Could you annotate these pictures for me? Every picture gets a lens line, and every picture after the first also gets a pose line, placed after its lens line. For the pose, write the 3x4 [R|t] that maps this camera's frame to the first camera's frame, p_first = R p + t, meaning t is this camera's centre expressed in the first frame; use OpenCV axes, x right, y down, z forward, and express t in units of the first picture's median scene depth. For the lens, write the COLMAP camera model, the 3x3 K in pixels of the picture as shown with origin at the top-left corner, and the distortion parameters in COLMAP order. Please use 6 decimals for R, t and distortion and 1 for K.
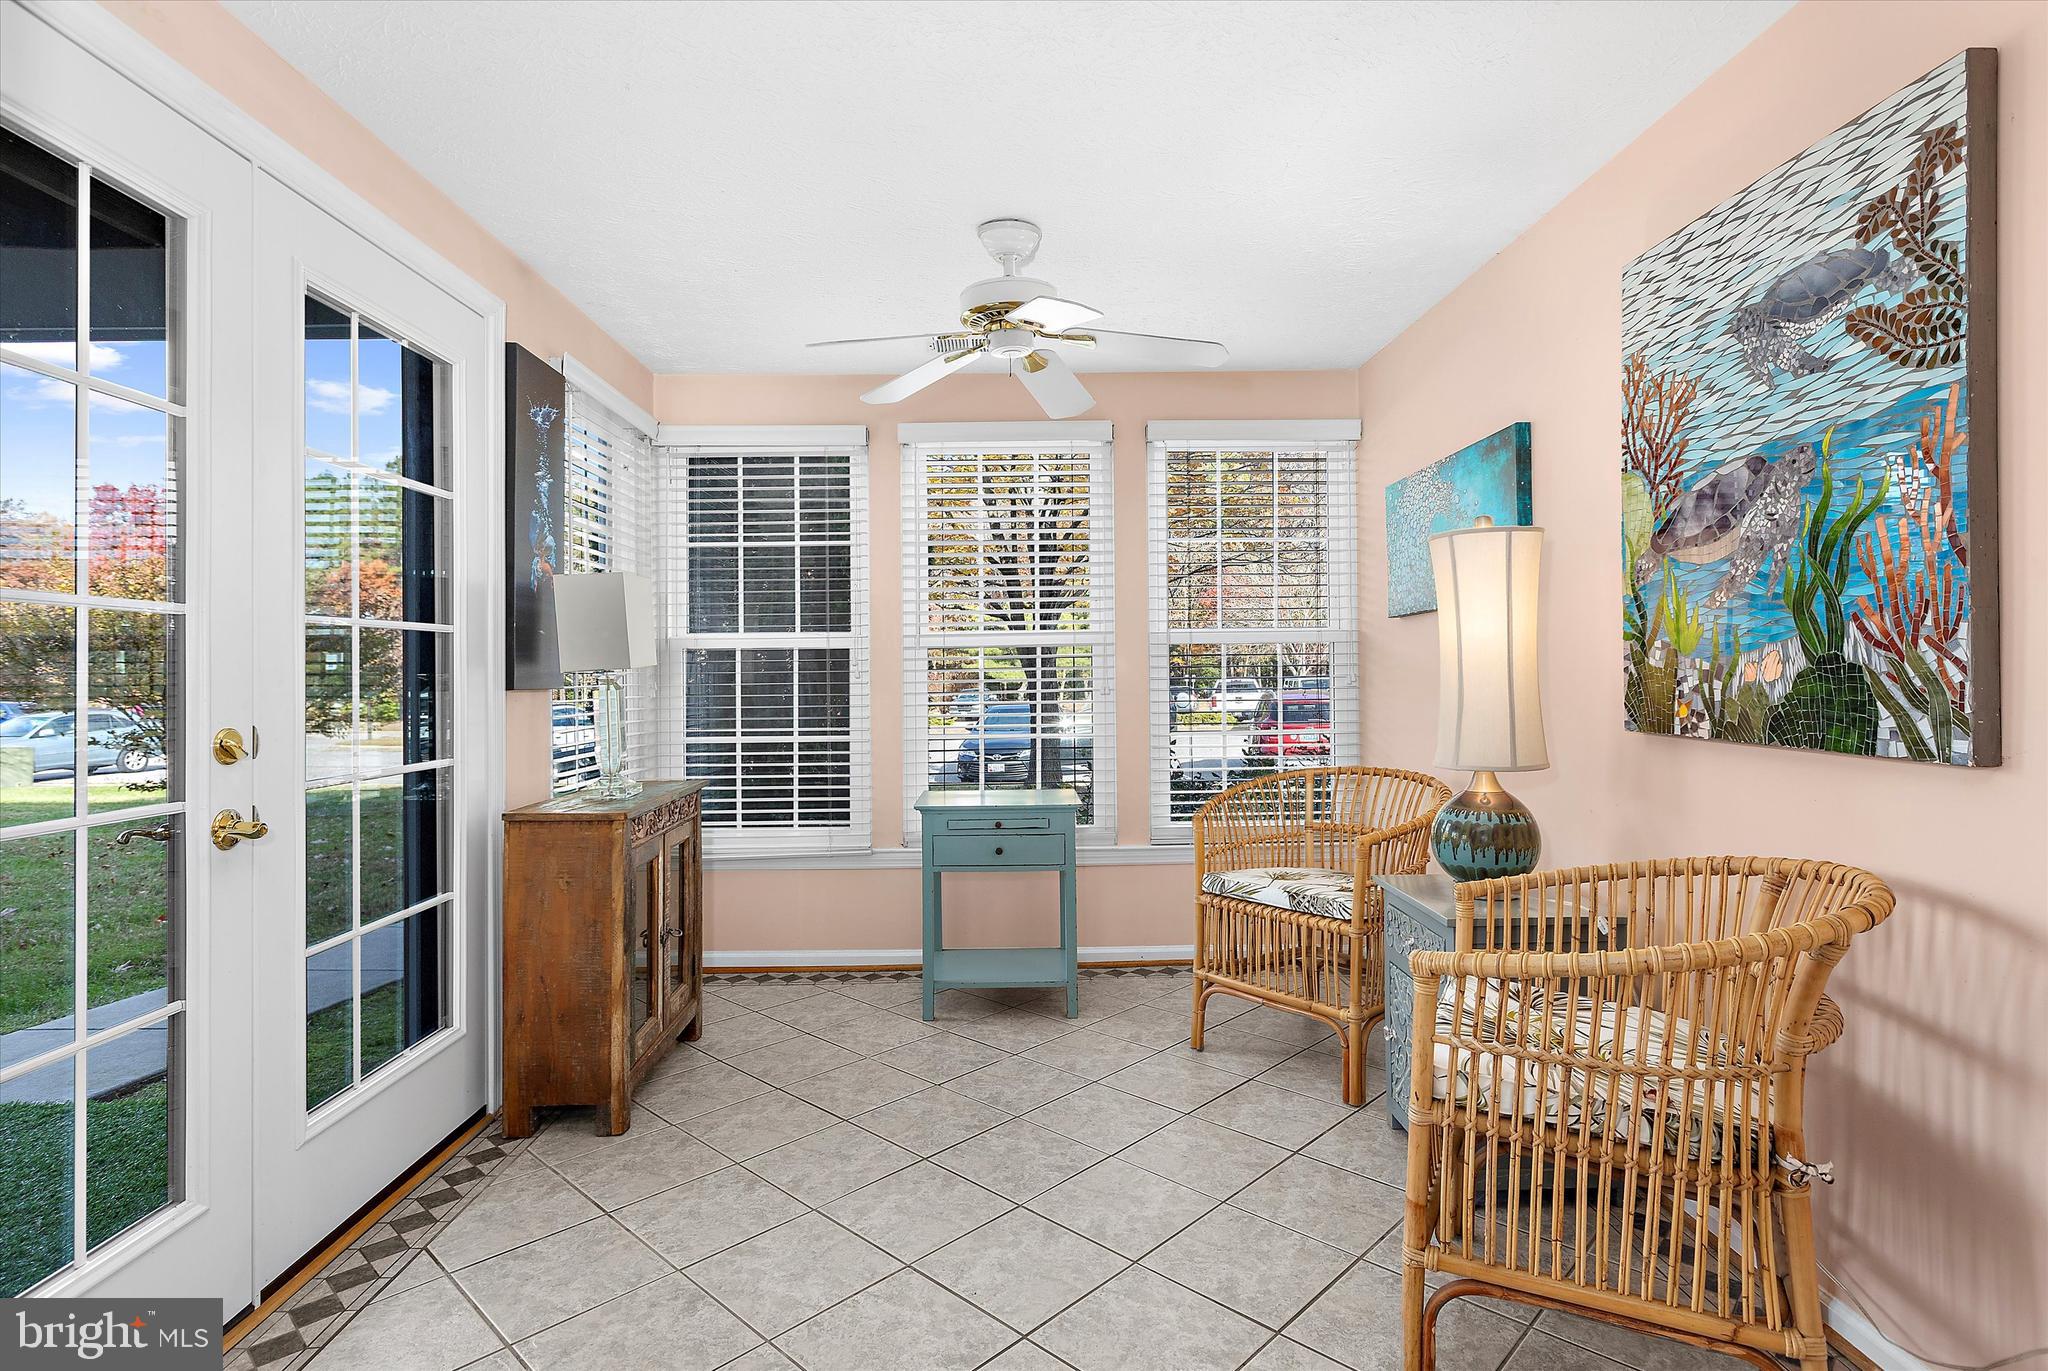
lens RADIAL K [[1022.4, 0, 1039.5], [0, 1022.4, 677.0], [0, 0, 1]] dist [-0.002409, -0.000400]
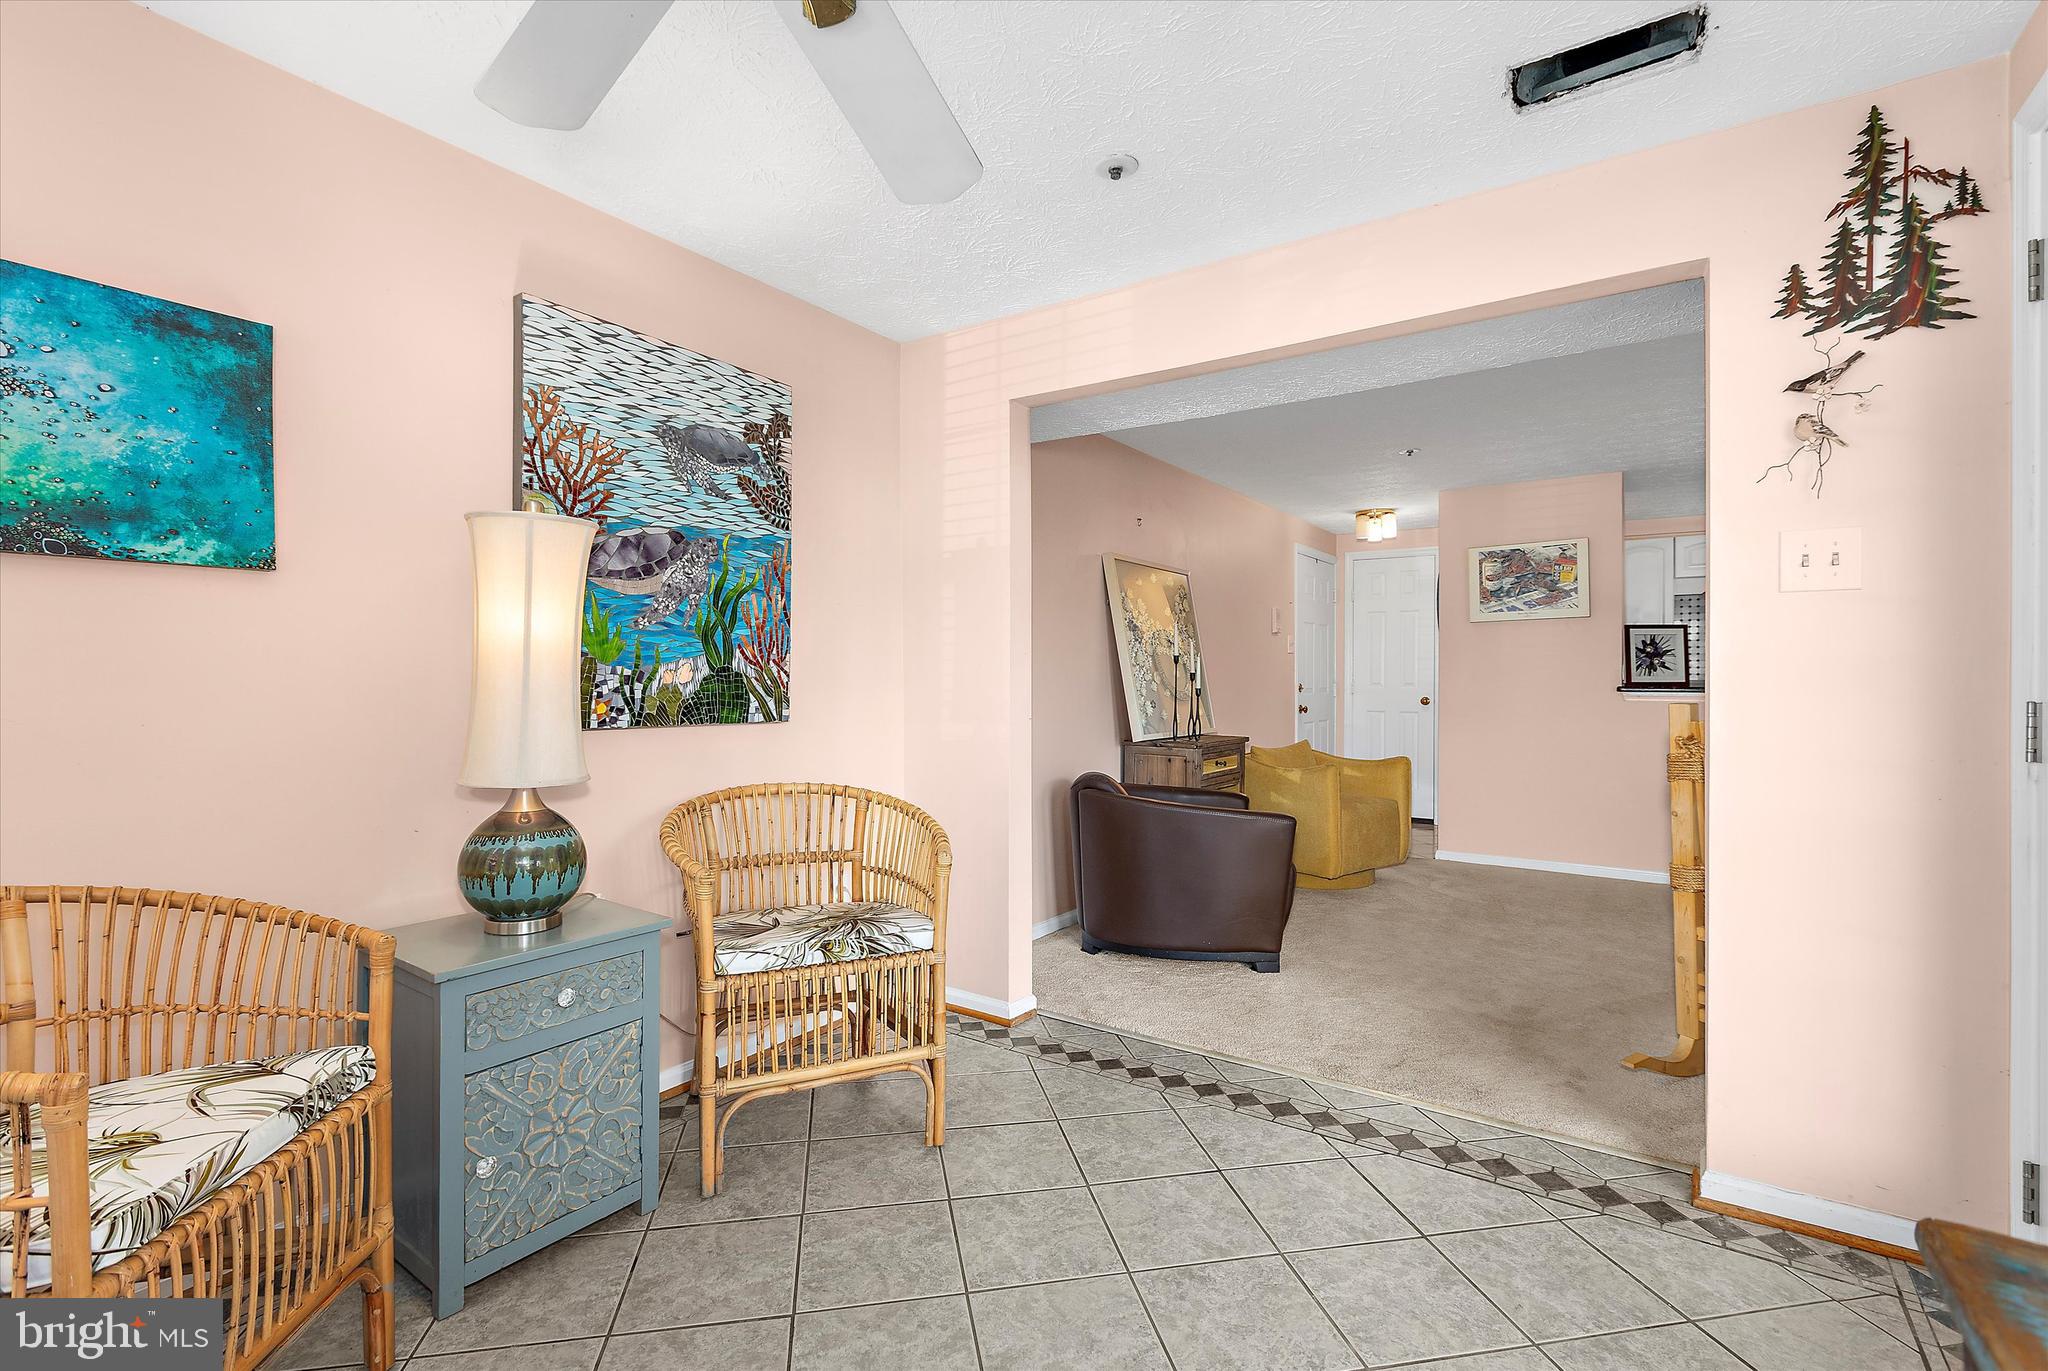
lens RADIAL K [[924.0, 0, 1019.0], [0, 924.0, 673.7], [0, 0, 1]] dist [0.000934, -0.001973]
pose [[-0.801230, 0.003135, 0.598349, -0.497432], [0.002711, 0.999995, -0.001609, -0.006130], [-0.598351, 0.000332, -0.801234, 1.779928]]
